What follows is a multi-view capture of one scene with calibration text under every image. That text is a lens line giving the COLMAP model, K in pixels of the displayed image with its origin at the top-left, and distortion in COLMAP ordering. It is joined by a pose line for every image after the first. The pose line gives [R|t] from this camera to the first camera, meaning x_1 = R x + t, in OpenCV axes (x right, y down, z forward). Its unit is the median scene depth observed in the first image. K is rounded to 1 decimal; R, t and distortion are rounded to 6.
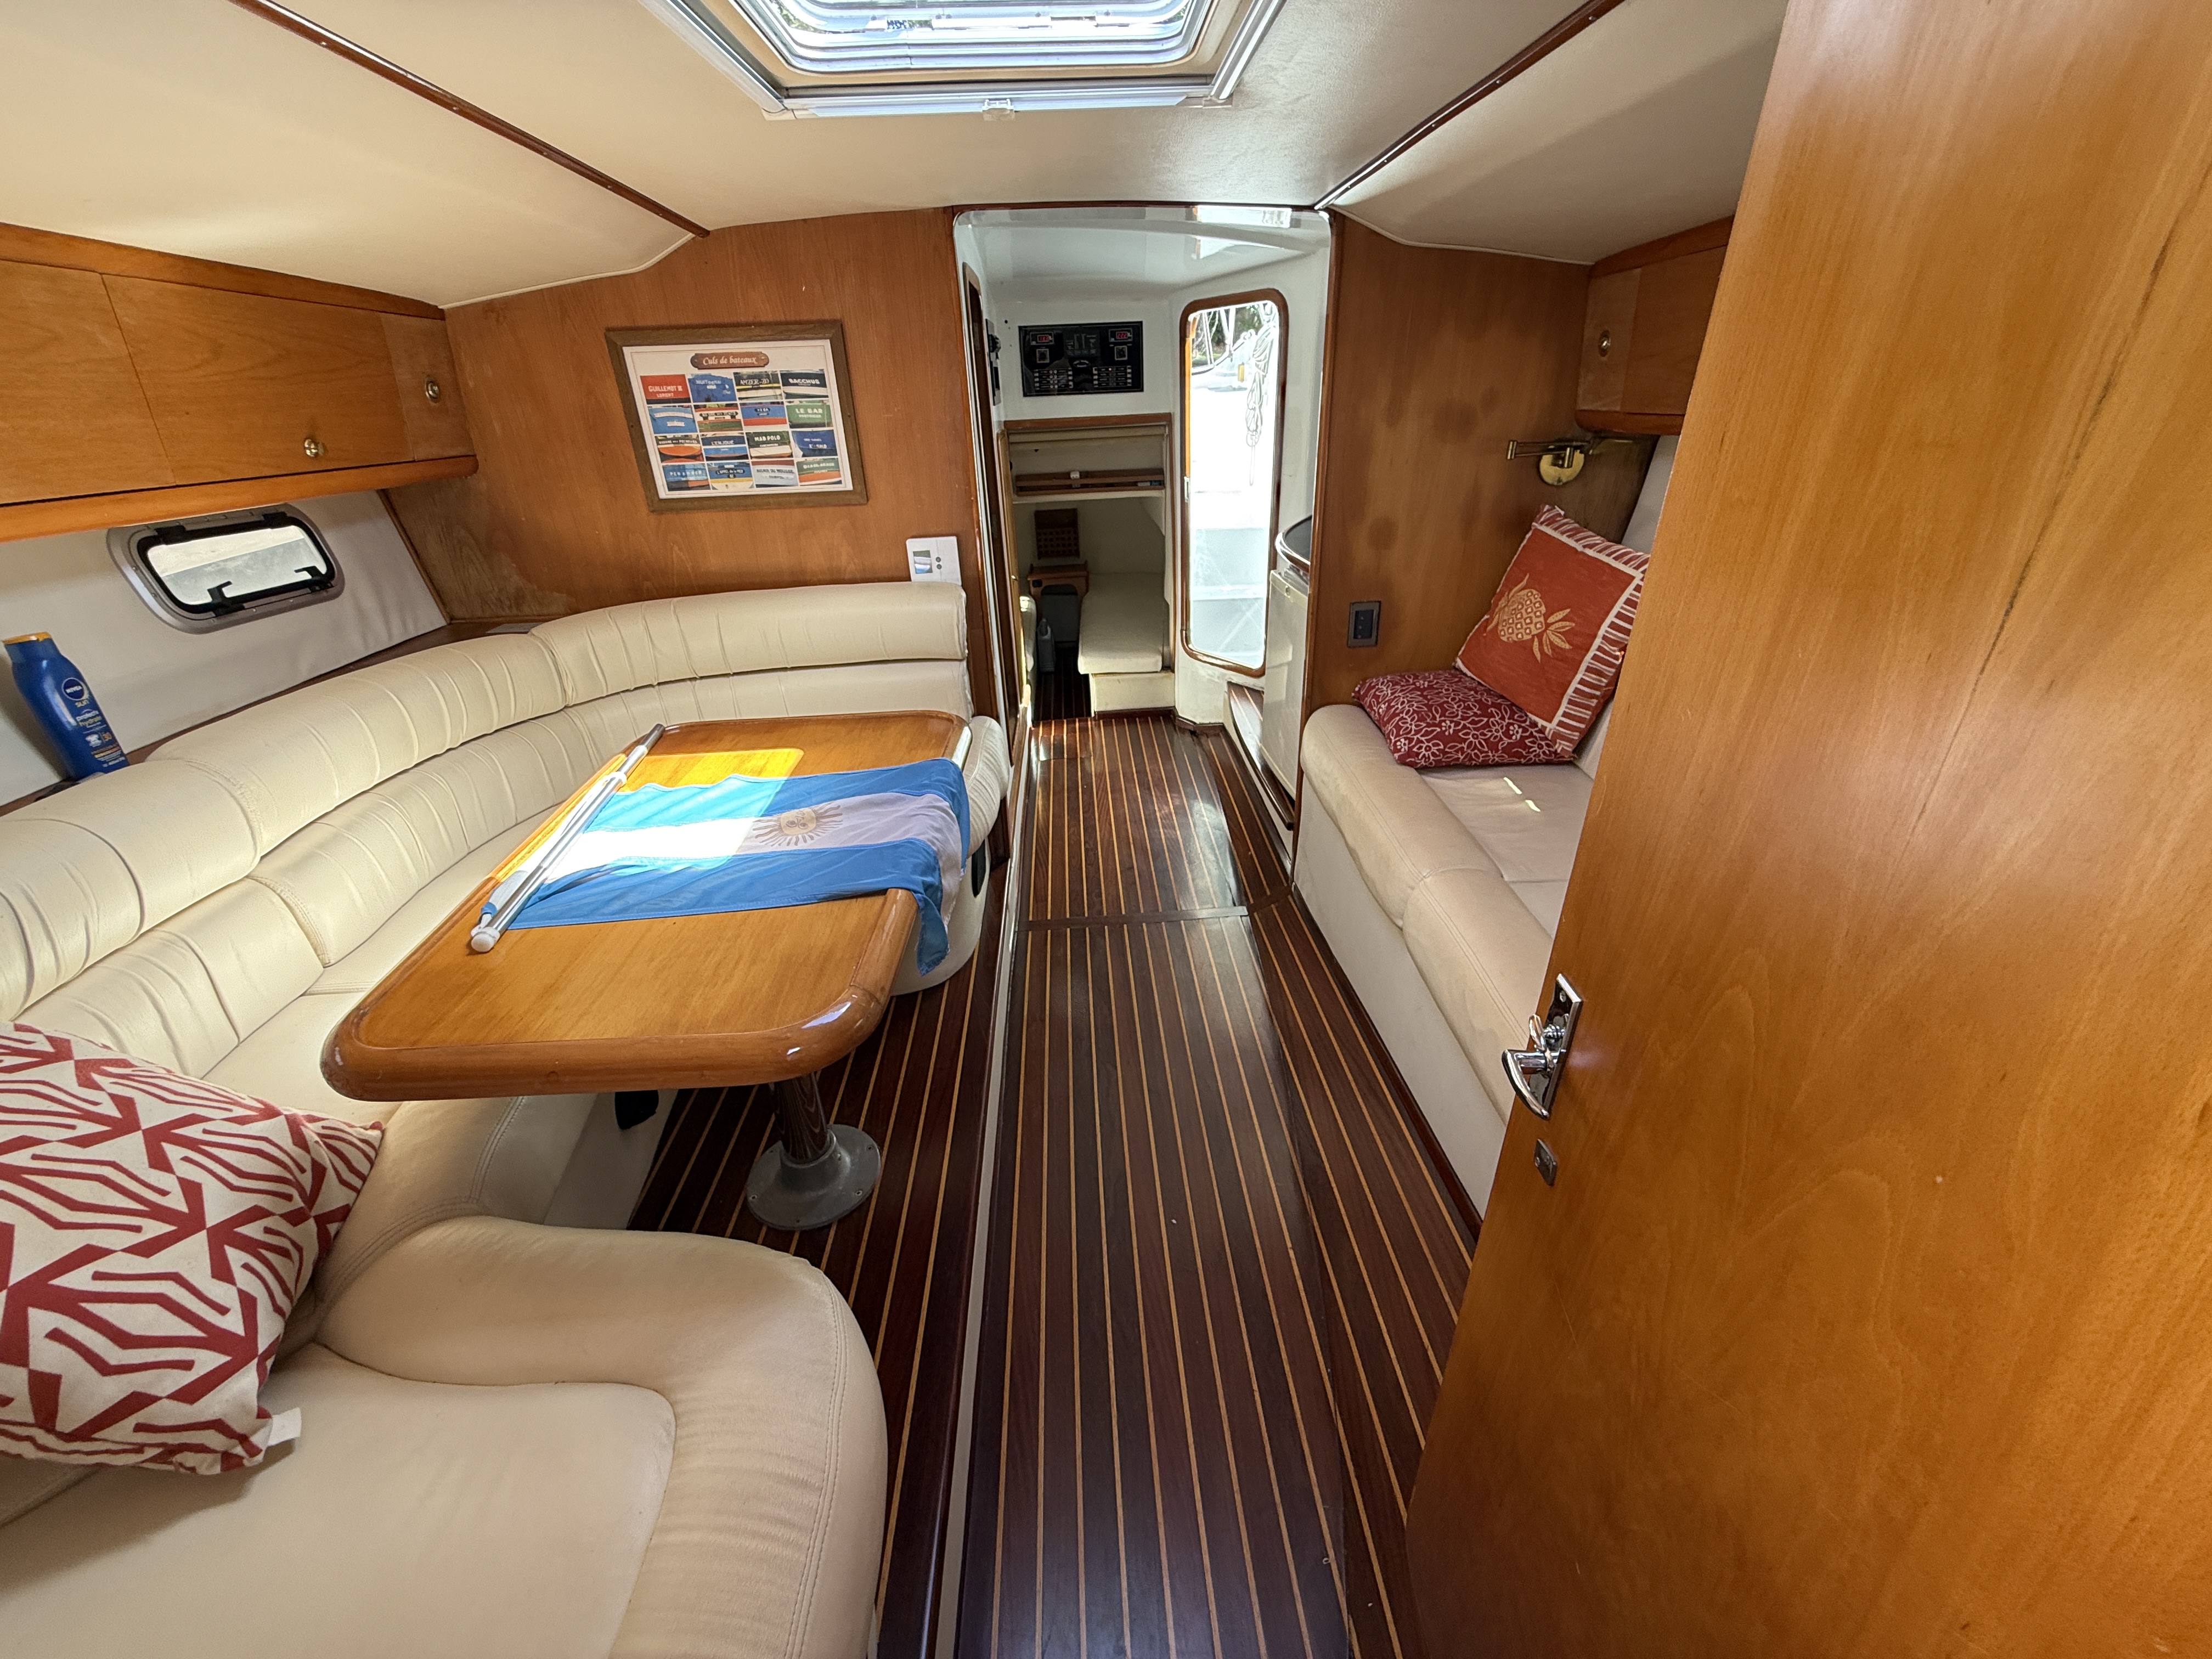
lens RADIAL K [[884.3, 0, 1105.0], [0, 884.3, 832.8], [0, 0, 1]] dist [-0.000267, 0.000750]
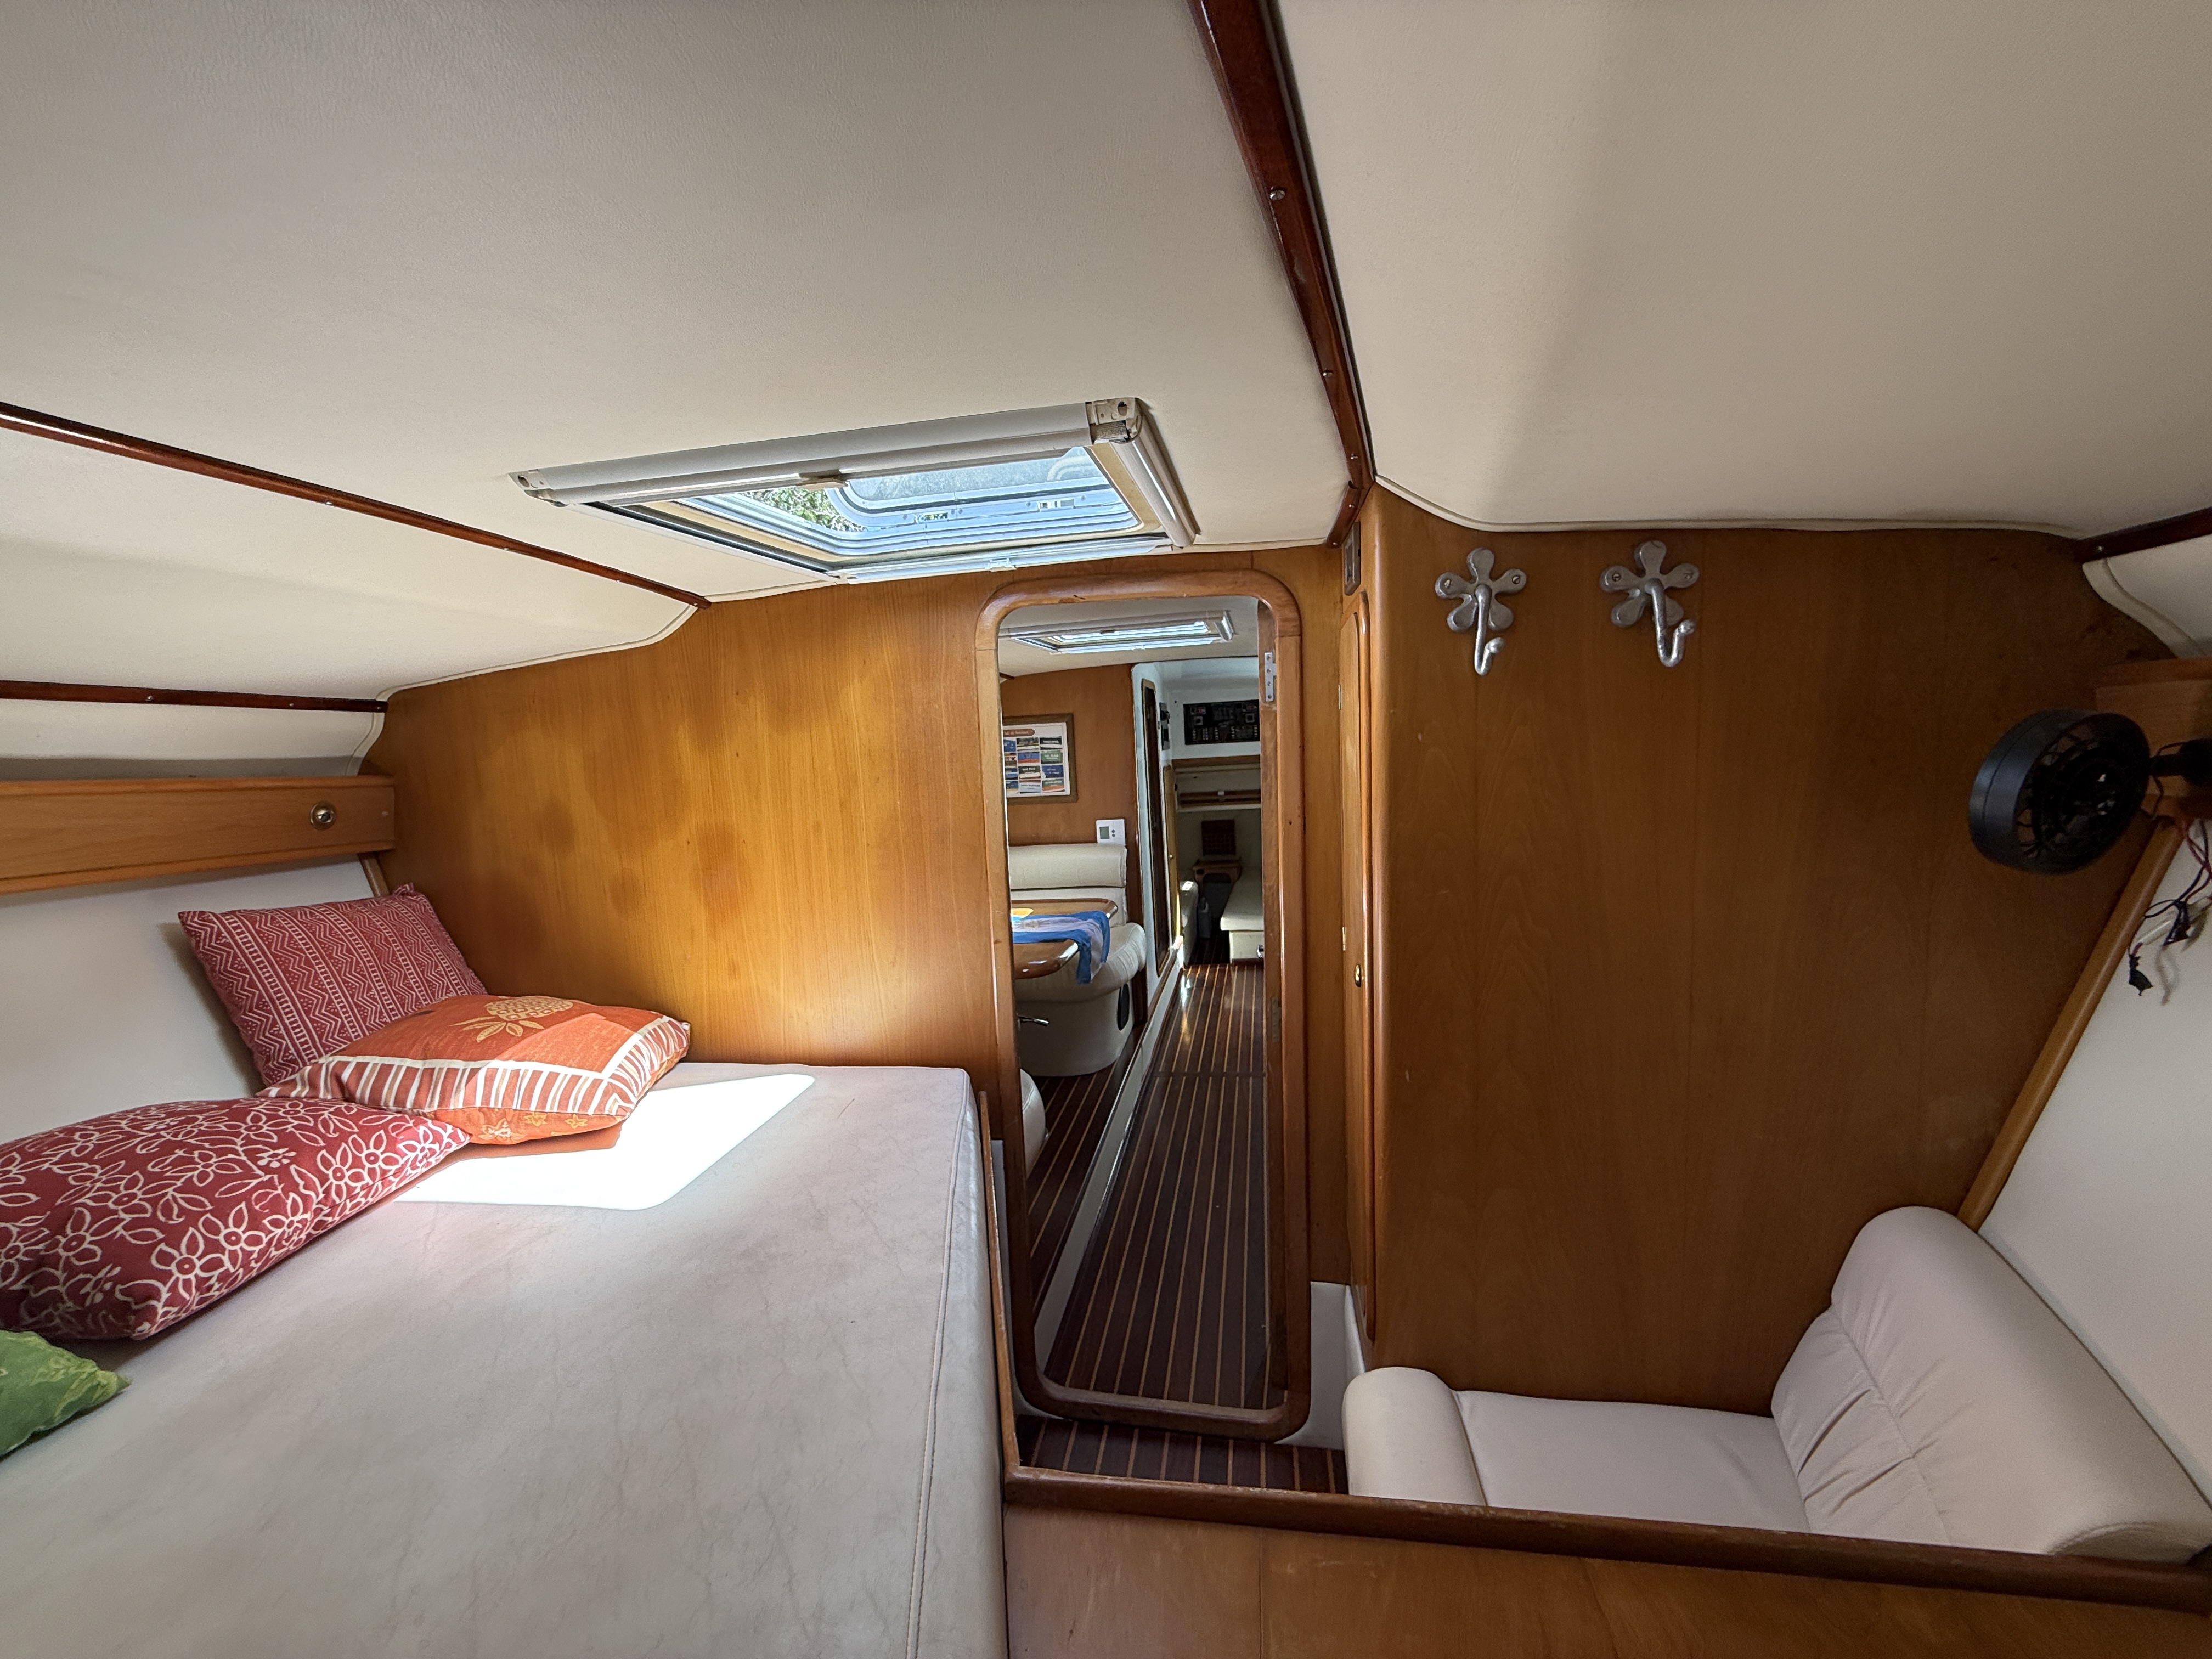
lens RADIAL K [[884.3, 0, 1093.5], [0, 884.3, 833.4], [0, 0, 1]] dist [-0.000267, 0.000750]
pose [[0.971830, 0.008178, -0.235543, 0.192128], [-0.089324, 0.937621, -0.335990, 0.295957], [0.218102, 0.347564, 0.911938, -0.624956]]
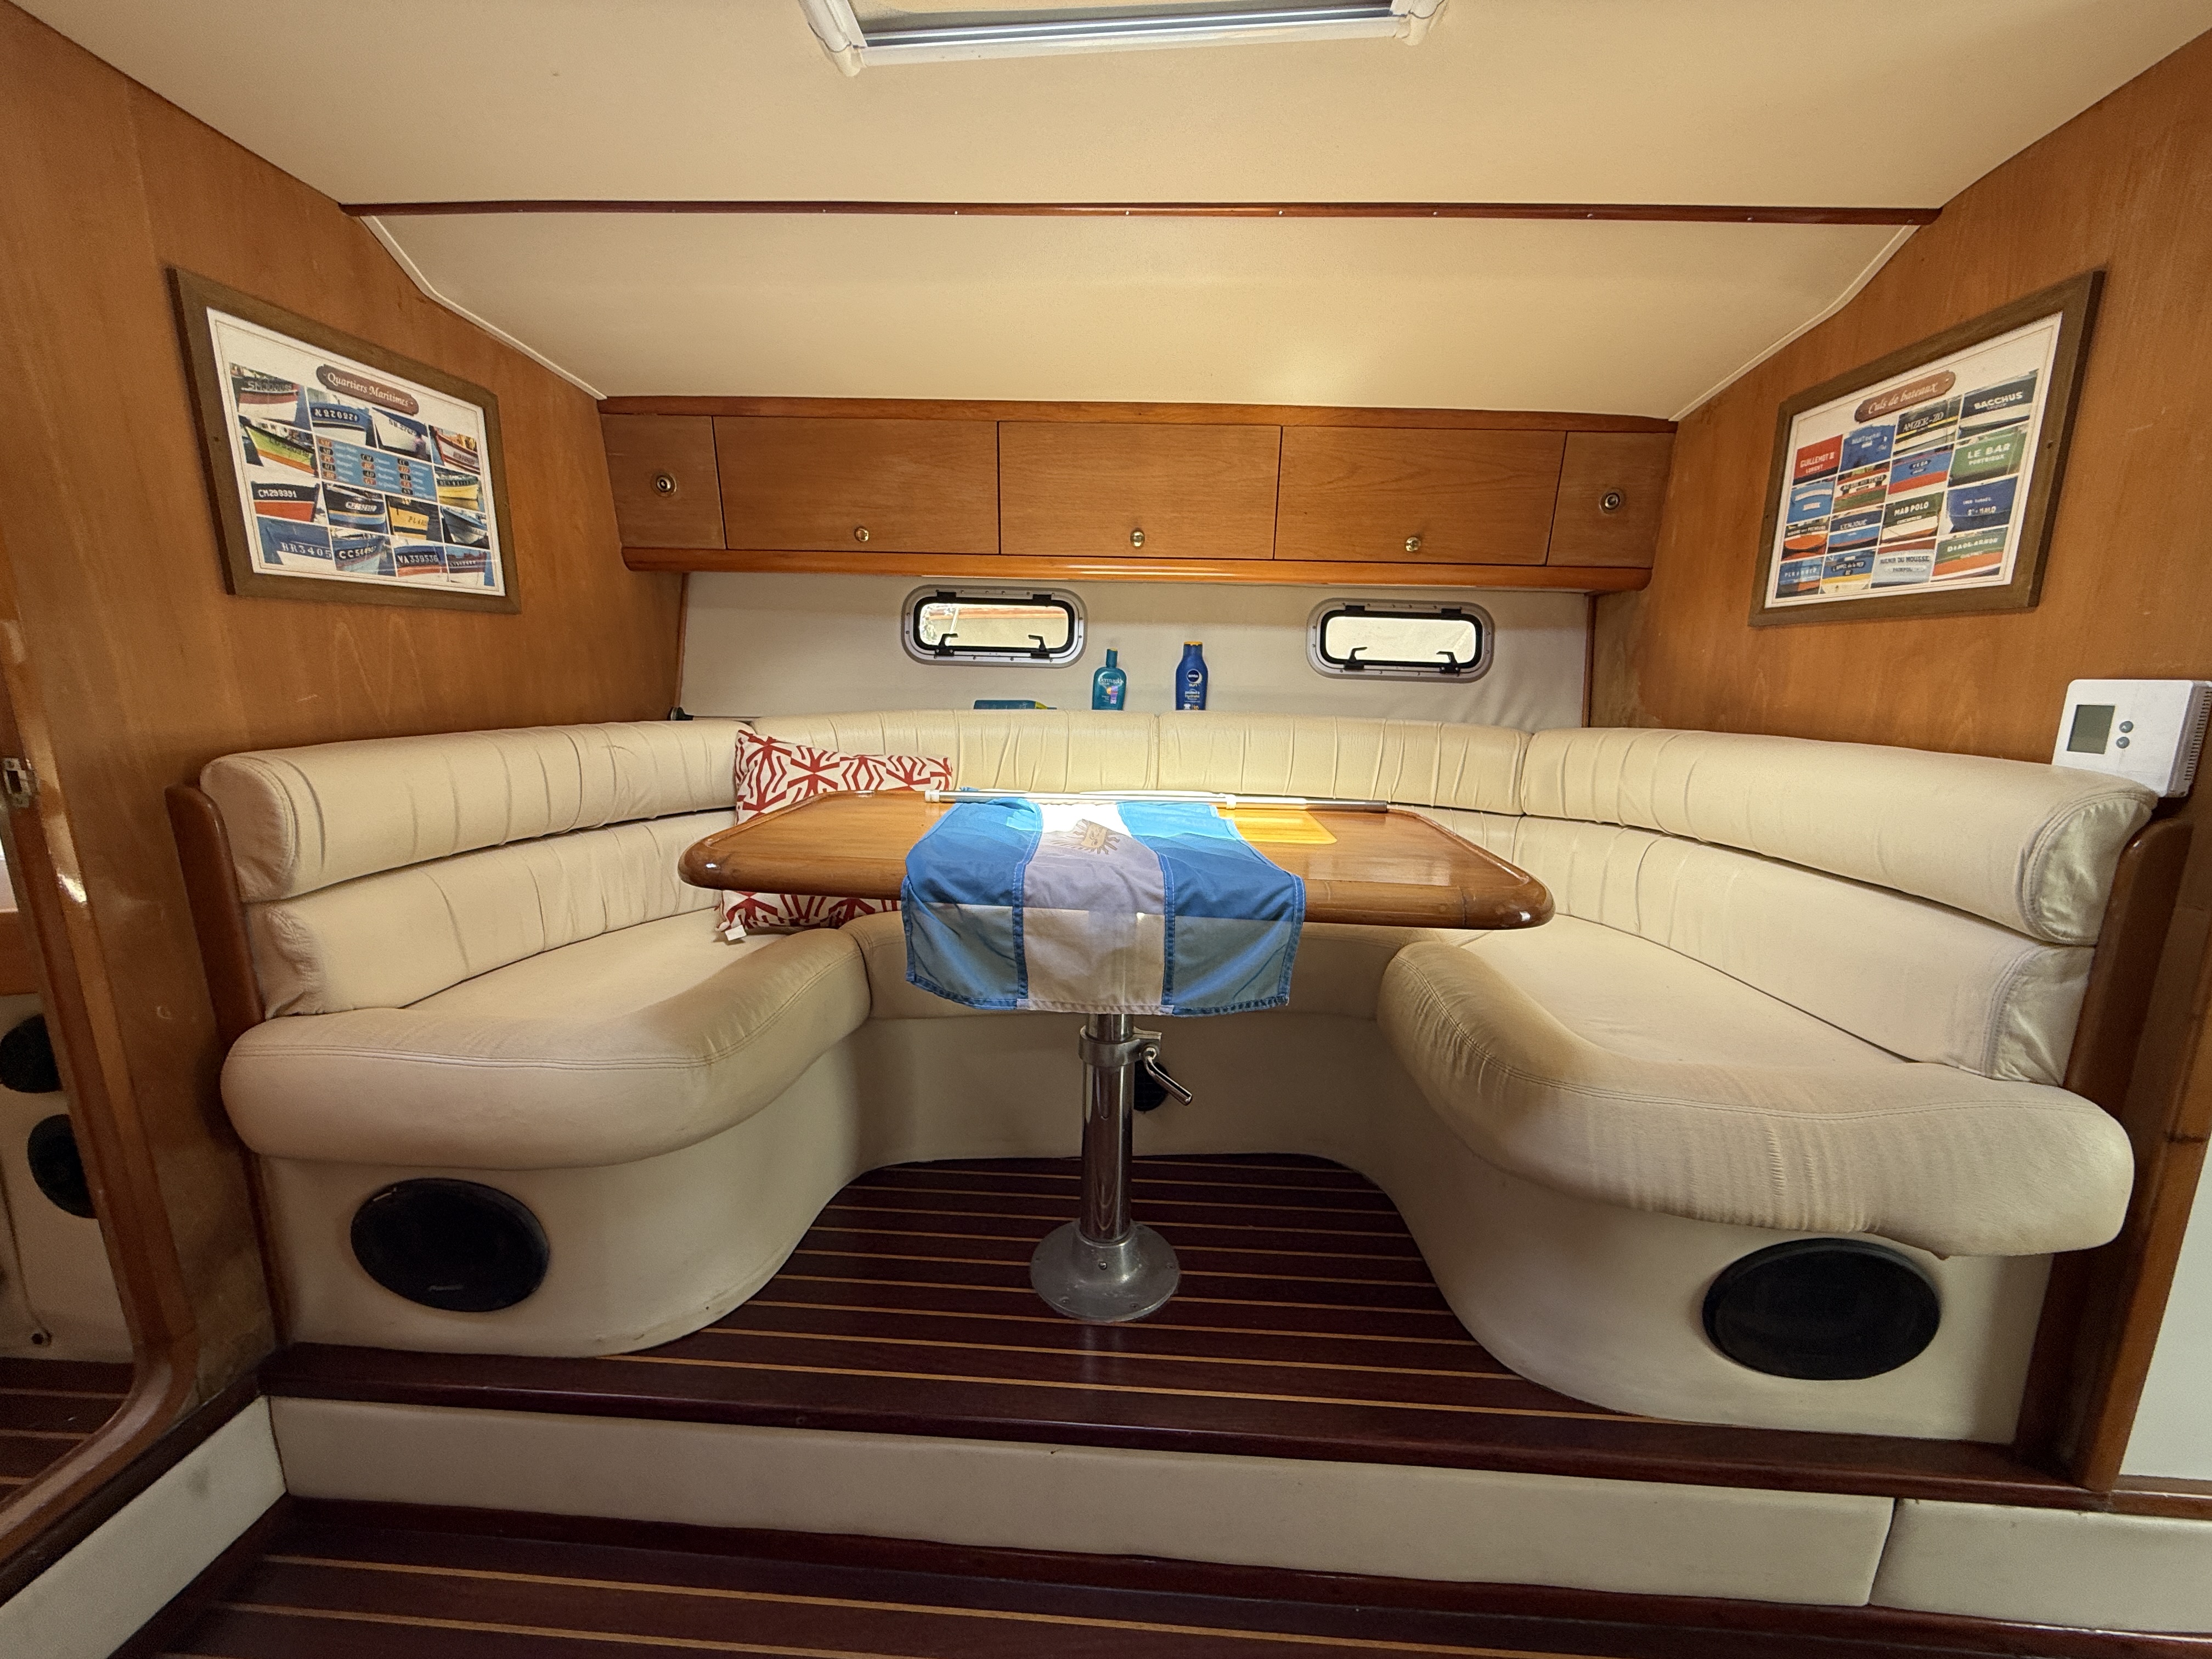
lens RADIAL K [[884.3, 0, 1095.1], [0, 884.3, 829.8], [0, 0, 1]] dist [-0.000267, 0.000750]
pose [[-0.097413, 0.217688, -0.971145, 0.312387], [-0.455231, 0.857979, 0.237984, -0.139641], [0.885028, 0.465278, 0.015520, 0.578993]]
